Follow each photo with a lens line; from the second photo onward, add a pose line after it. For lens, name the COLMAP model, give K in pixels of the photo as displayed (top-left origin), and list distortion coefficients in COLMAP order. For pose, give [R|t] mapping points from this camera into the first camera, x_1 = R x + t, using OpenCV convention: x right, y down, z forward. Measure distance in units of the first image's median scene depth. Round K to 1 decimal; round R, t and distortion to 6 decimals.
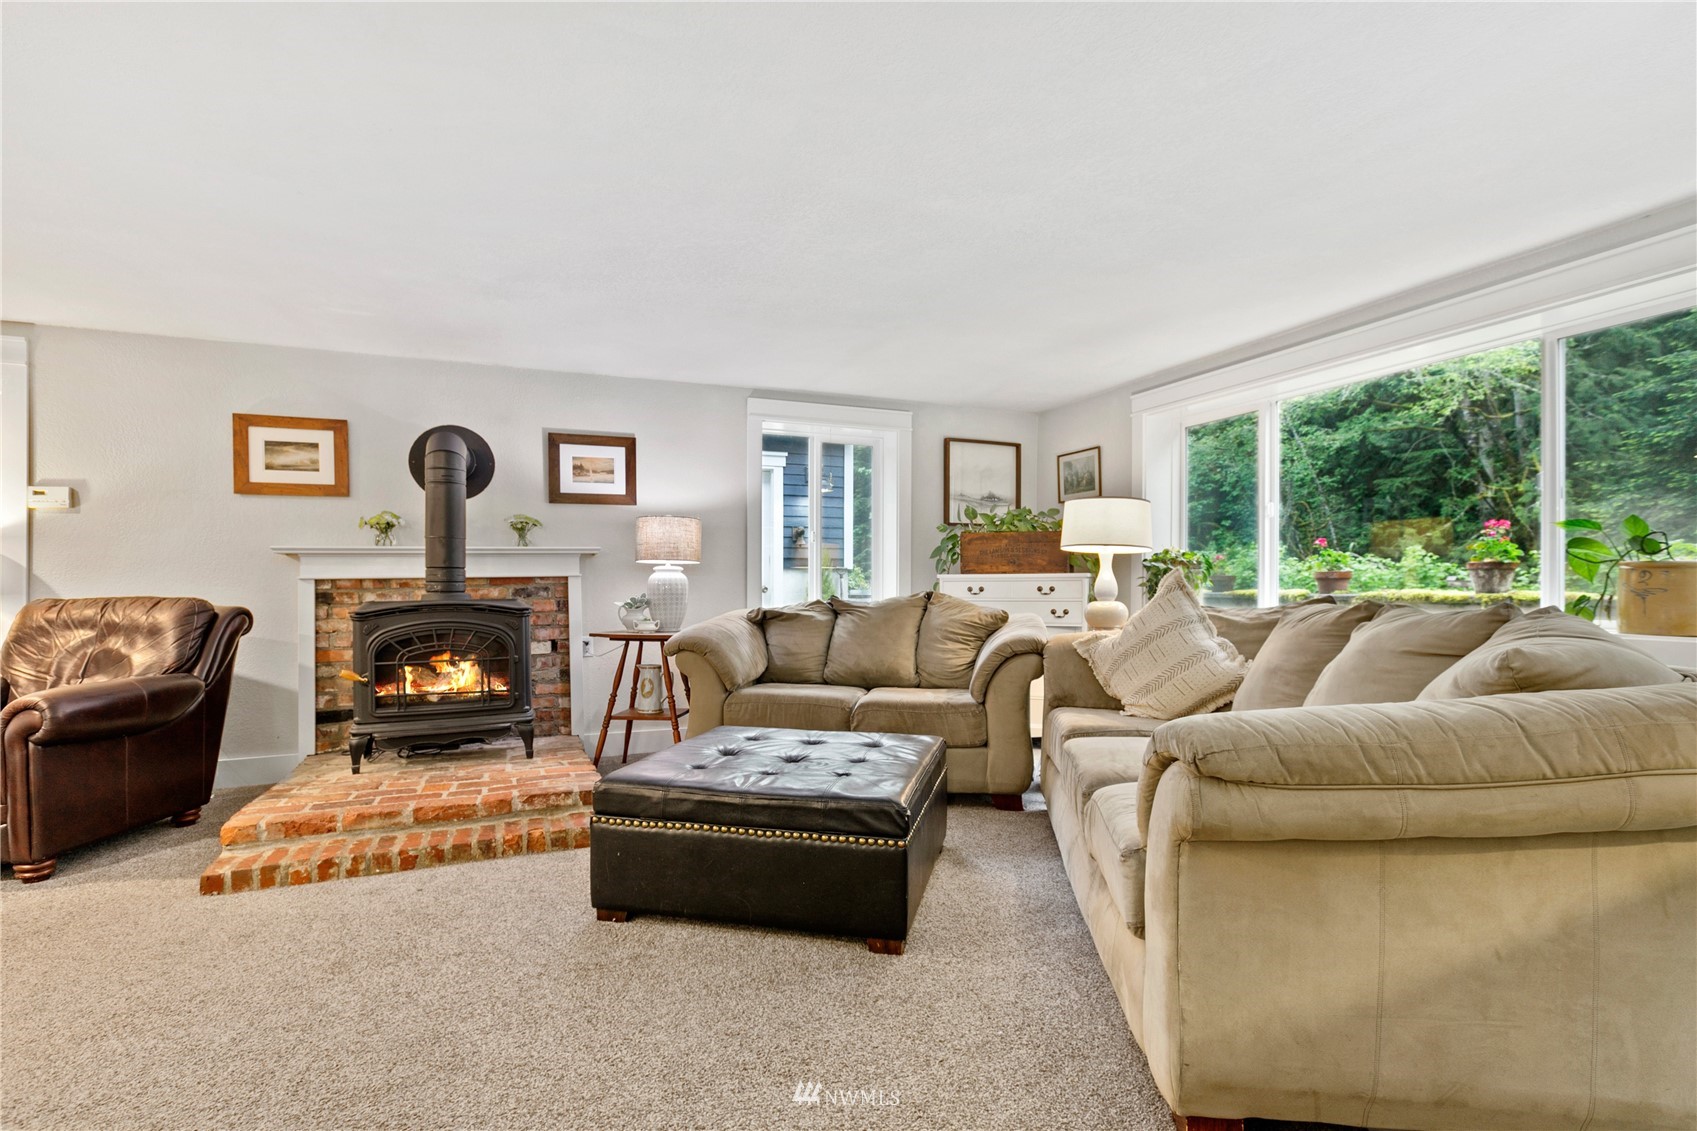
lens RADIAL K [[785.1, 0, 845.2], [0, 785.1, 594.3], [0, 0, 1]] dist [0.000675, -0.000284]
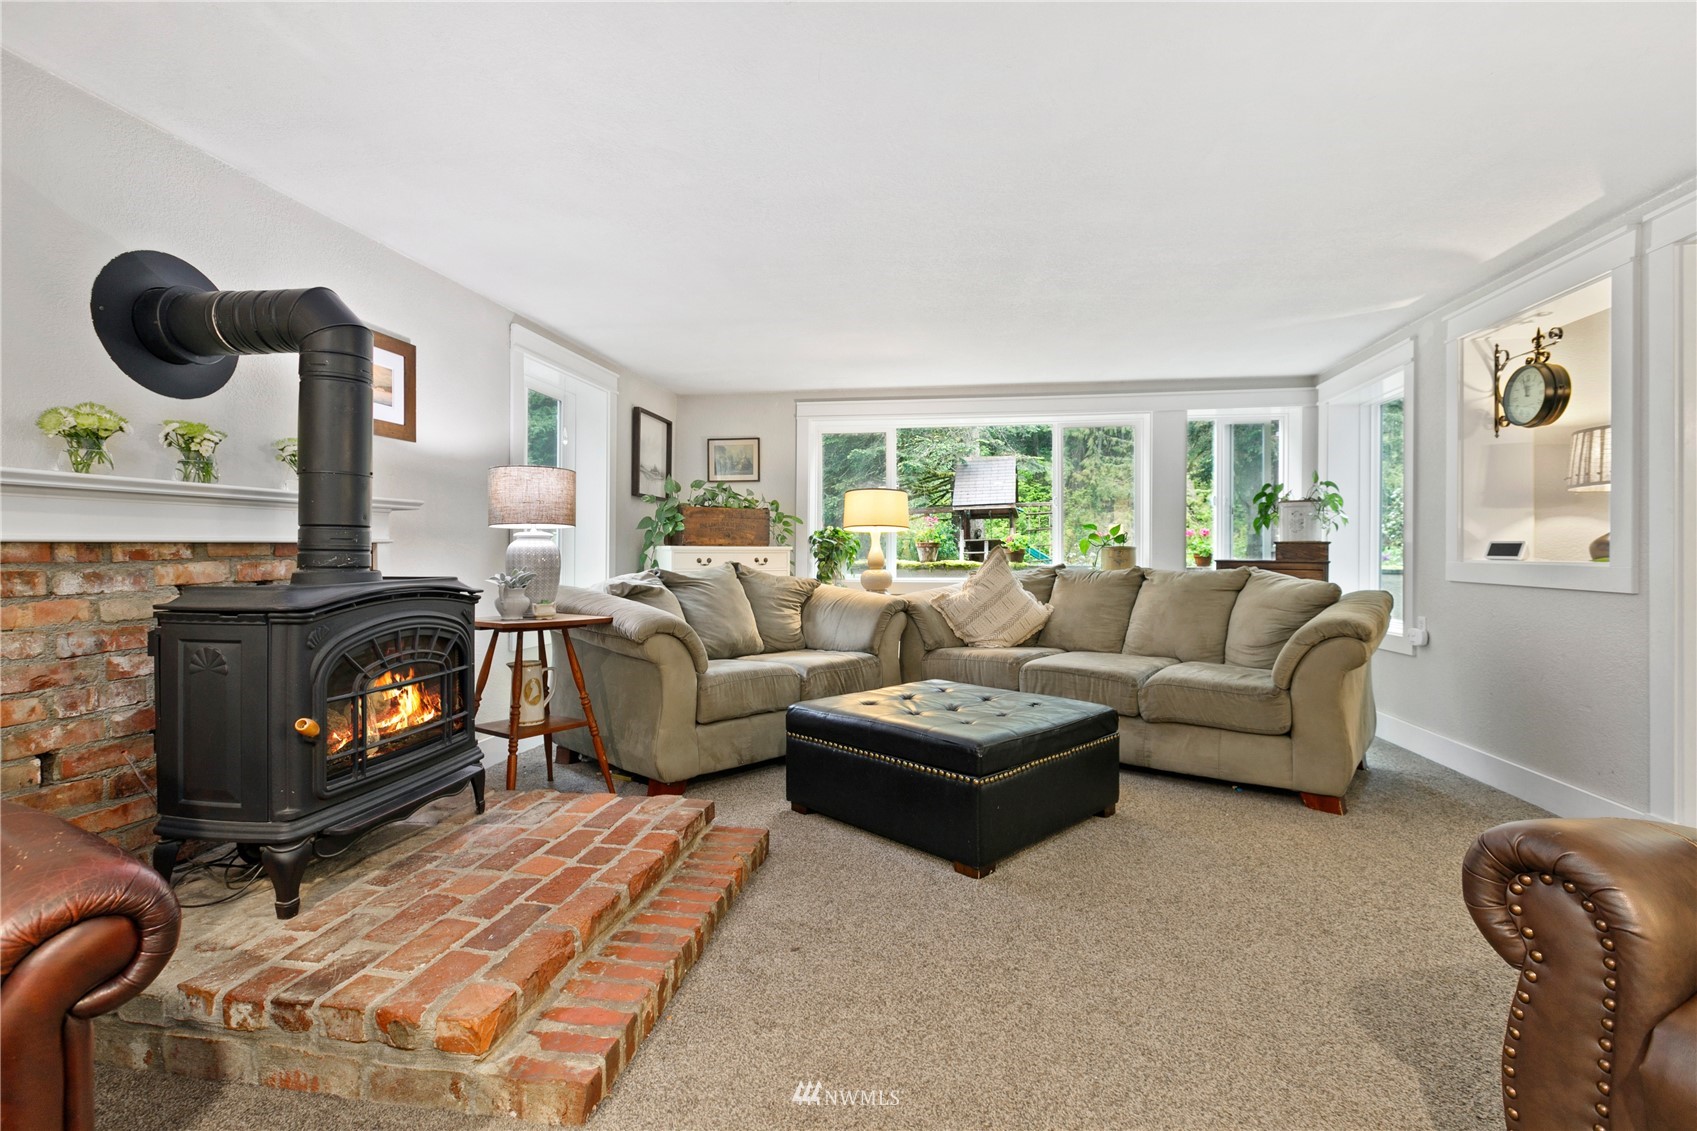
lens RADIAL K [[785.1, 0, 844.3], [0, 785.1, 557.1], [0, 0, 1]] dist [0.000675, -0.000284]
pose [[0.520771, 0.001184, 0.853695, -0.761812], [0.006211, 0.999967, -0.005176, -0.005504], [-0.853674, 0.007997, 0.520747, 0.354532]]
